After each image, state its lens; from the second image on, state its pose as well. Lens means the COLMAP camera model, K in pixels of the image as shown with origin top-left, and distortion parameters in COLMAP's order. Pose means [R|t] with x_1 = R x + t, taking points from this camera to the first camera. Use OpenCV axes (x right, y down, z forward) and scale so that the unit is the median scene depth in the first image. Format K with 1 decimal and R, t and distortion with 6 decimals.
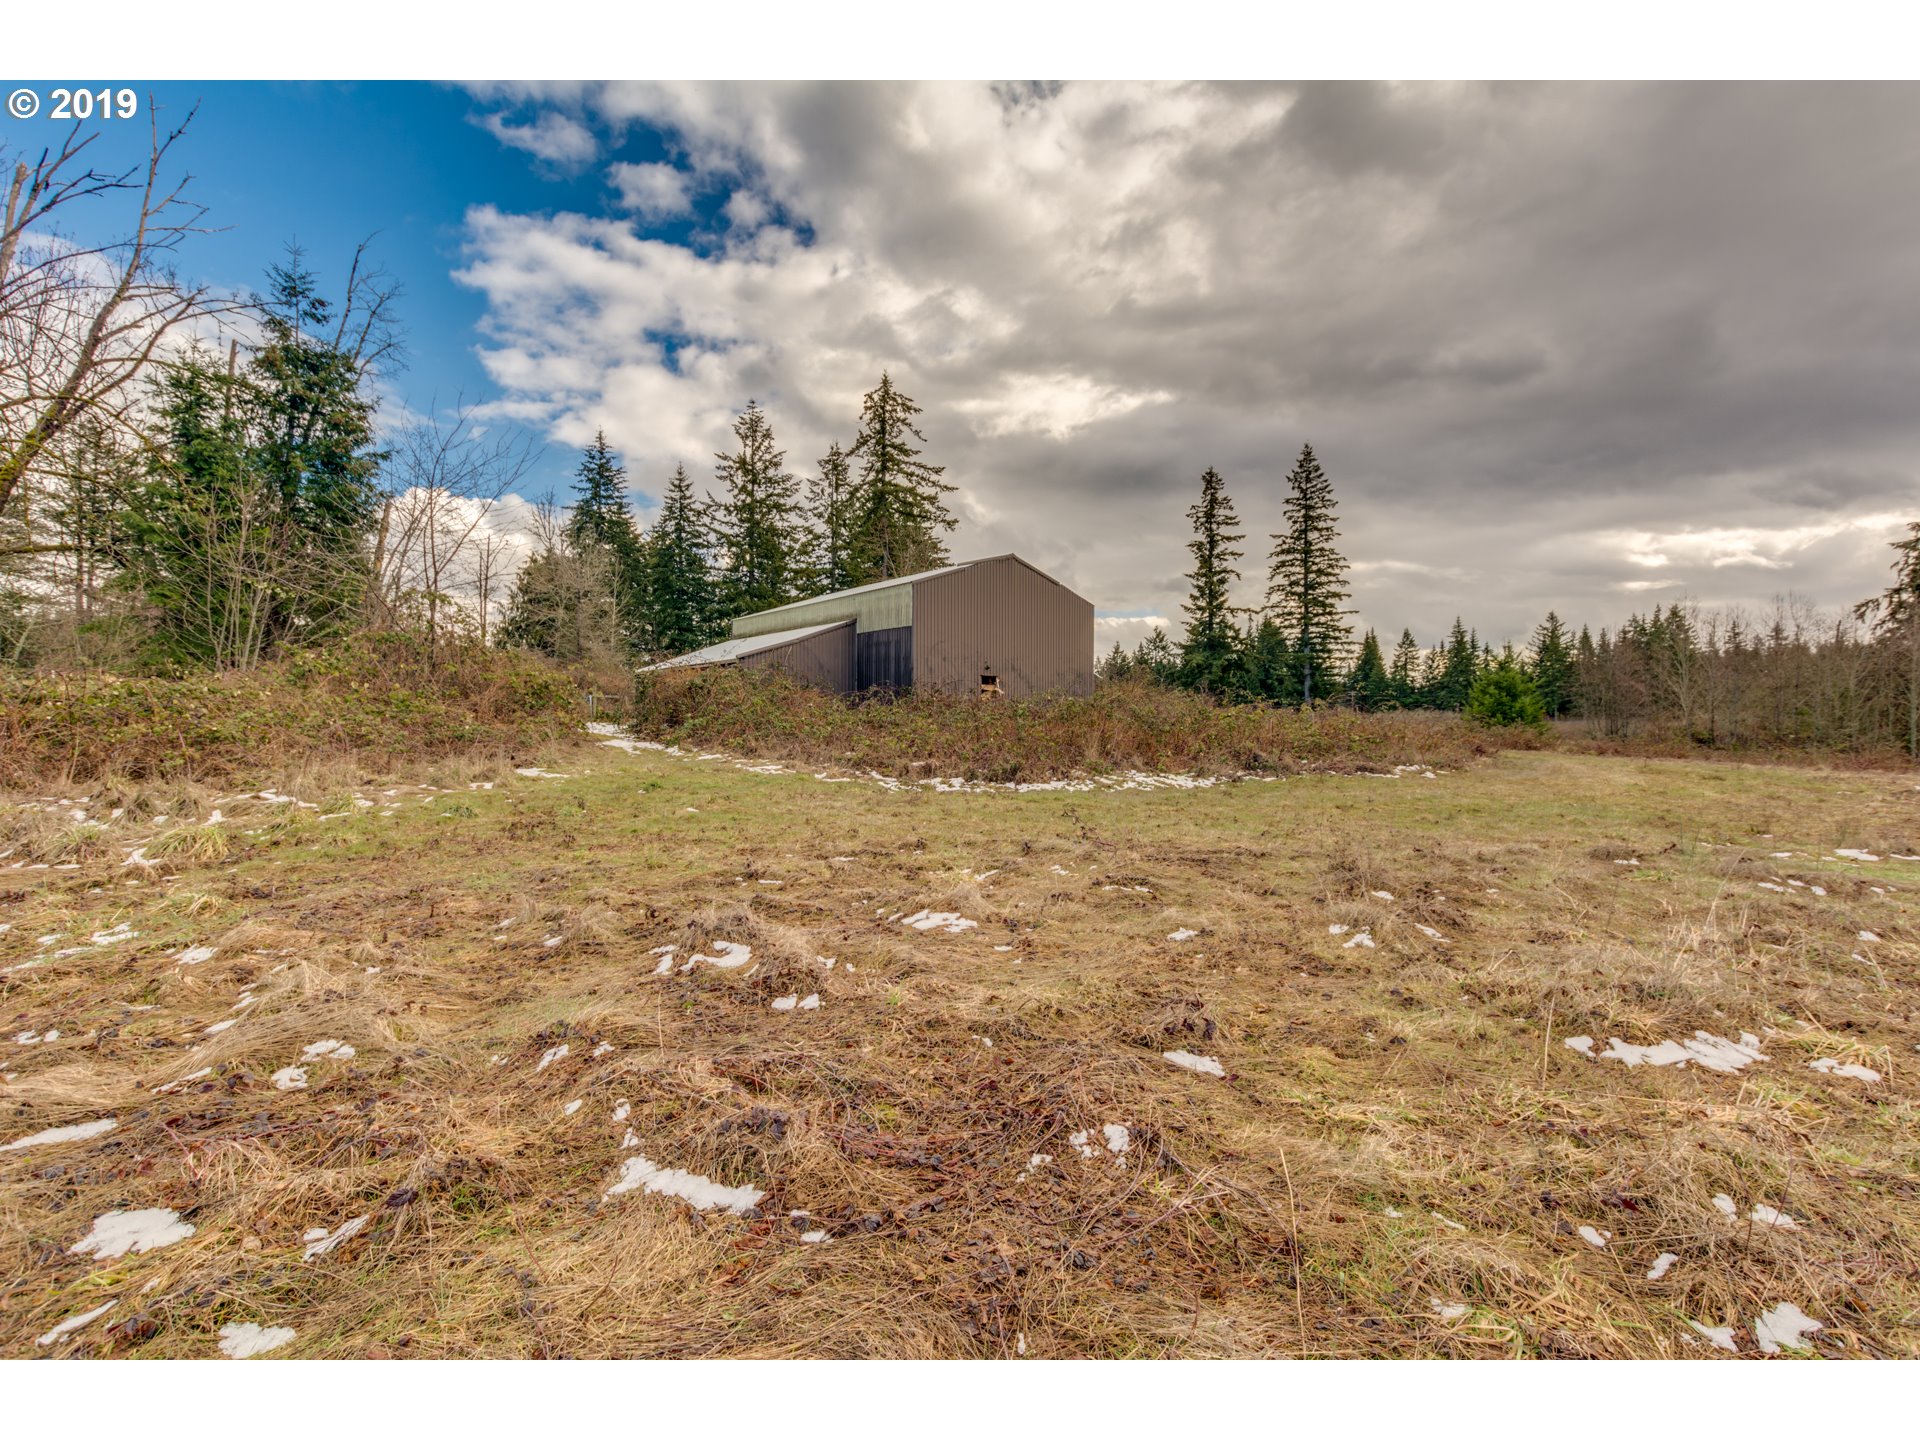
lens RADIAL K [[927.4, 0, 960.0], [0, 927.4, 720.0], [0, 0, 1]] dist [0.057591, -0.000180]
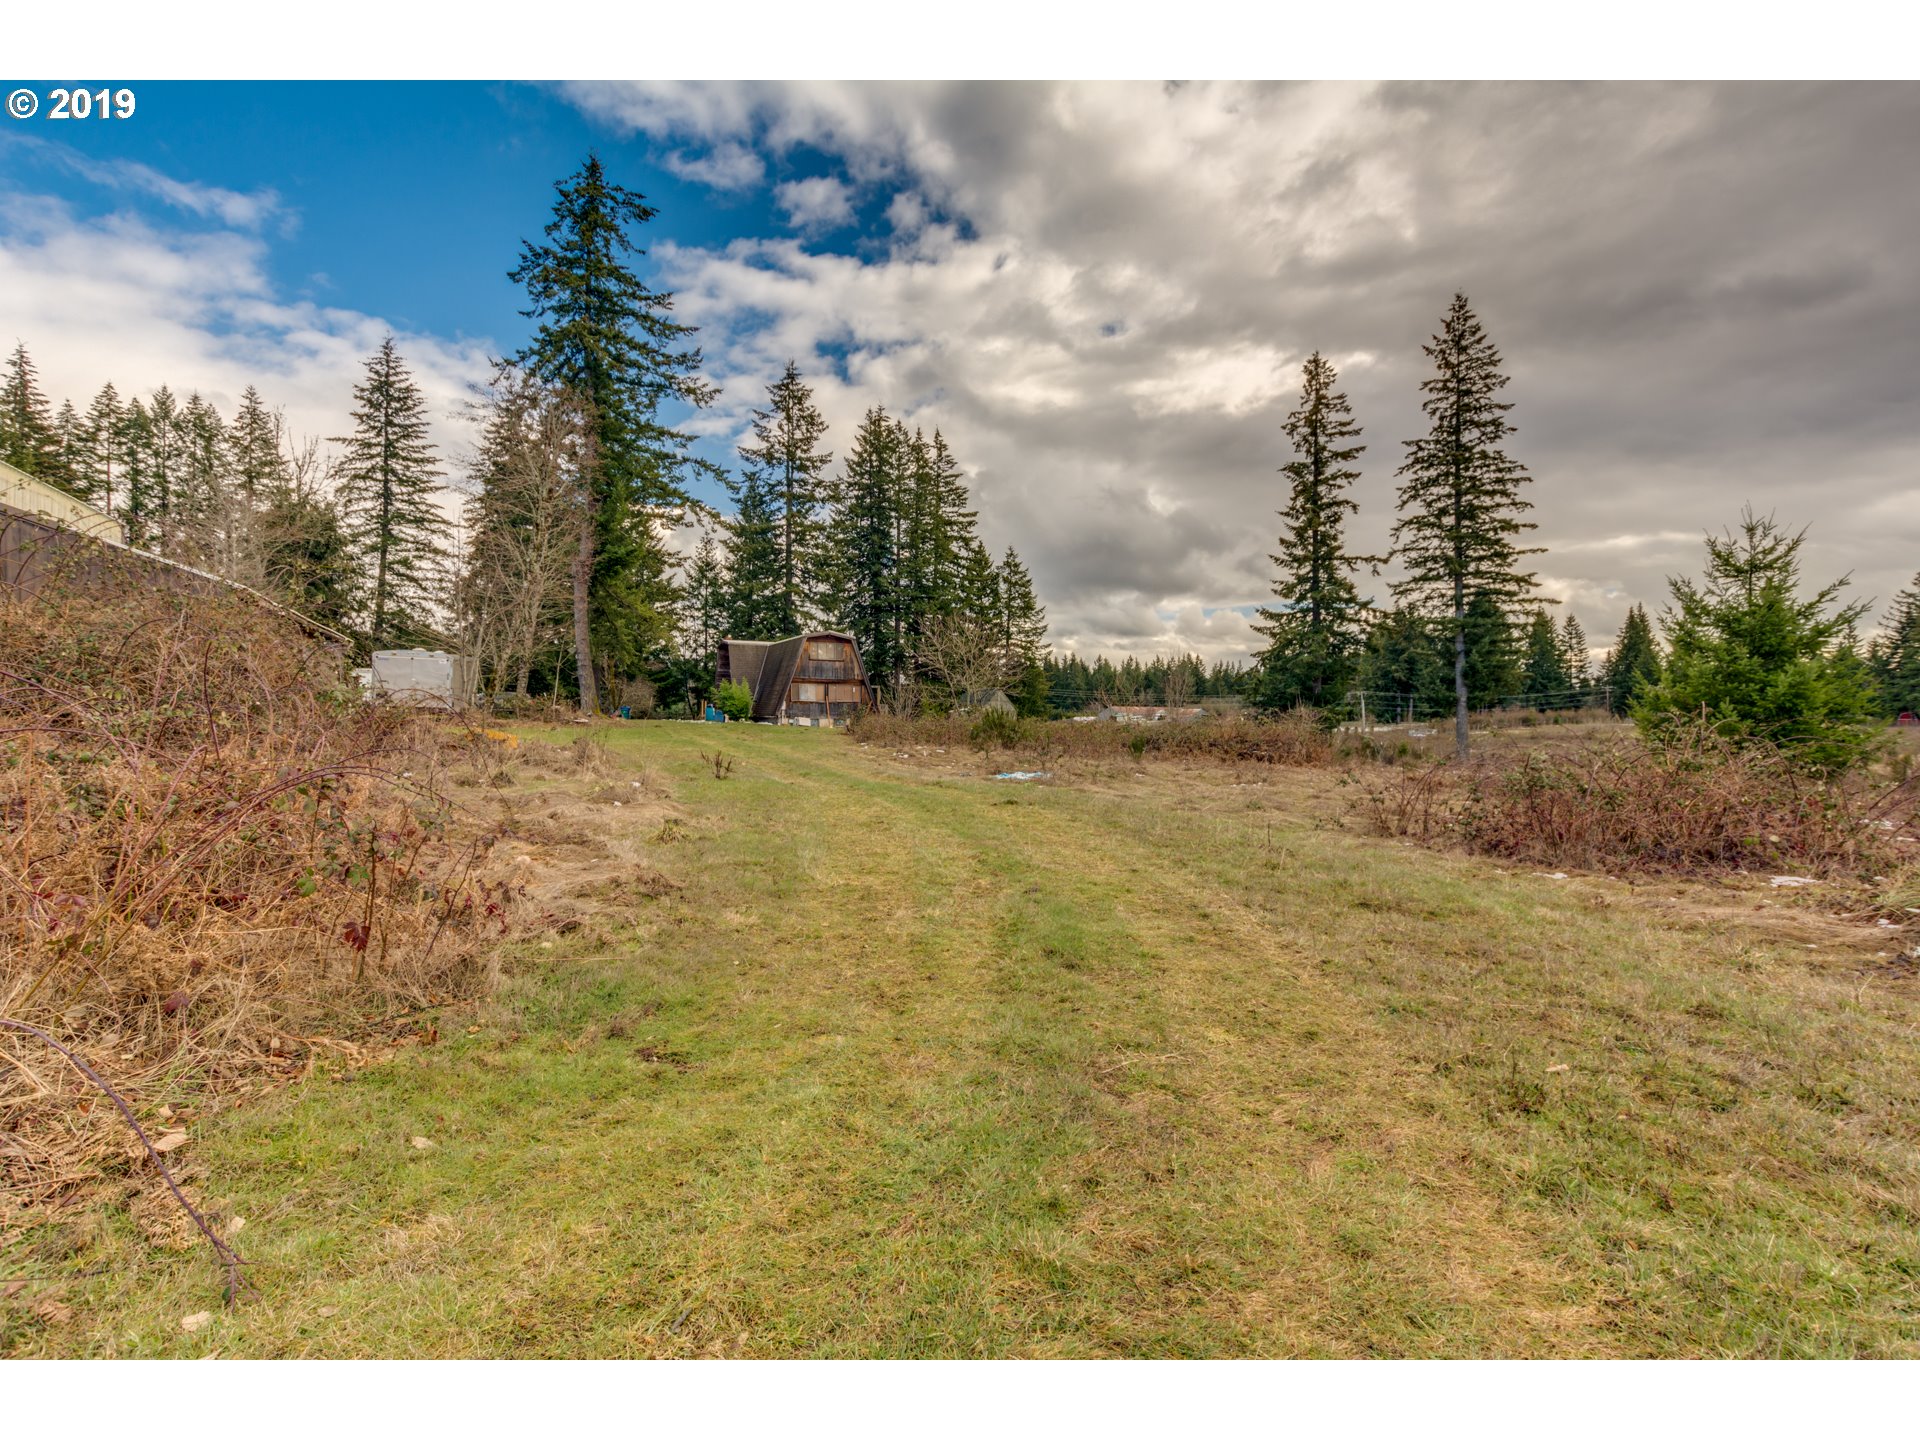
lens RADIAL K [[892.8, 0, 947.6], [0, 892.8, 717.1], [0, 0, 1]] dist [-0.002240, -0.000804]
pose [[0.969206, 0.010575, -0.246023, 0.060991], [-0.012279, 0.999910, -0.005394, 0.001228], [0.245944, 0.008249, 0.969249, 0.107832]]
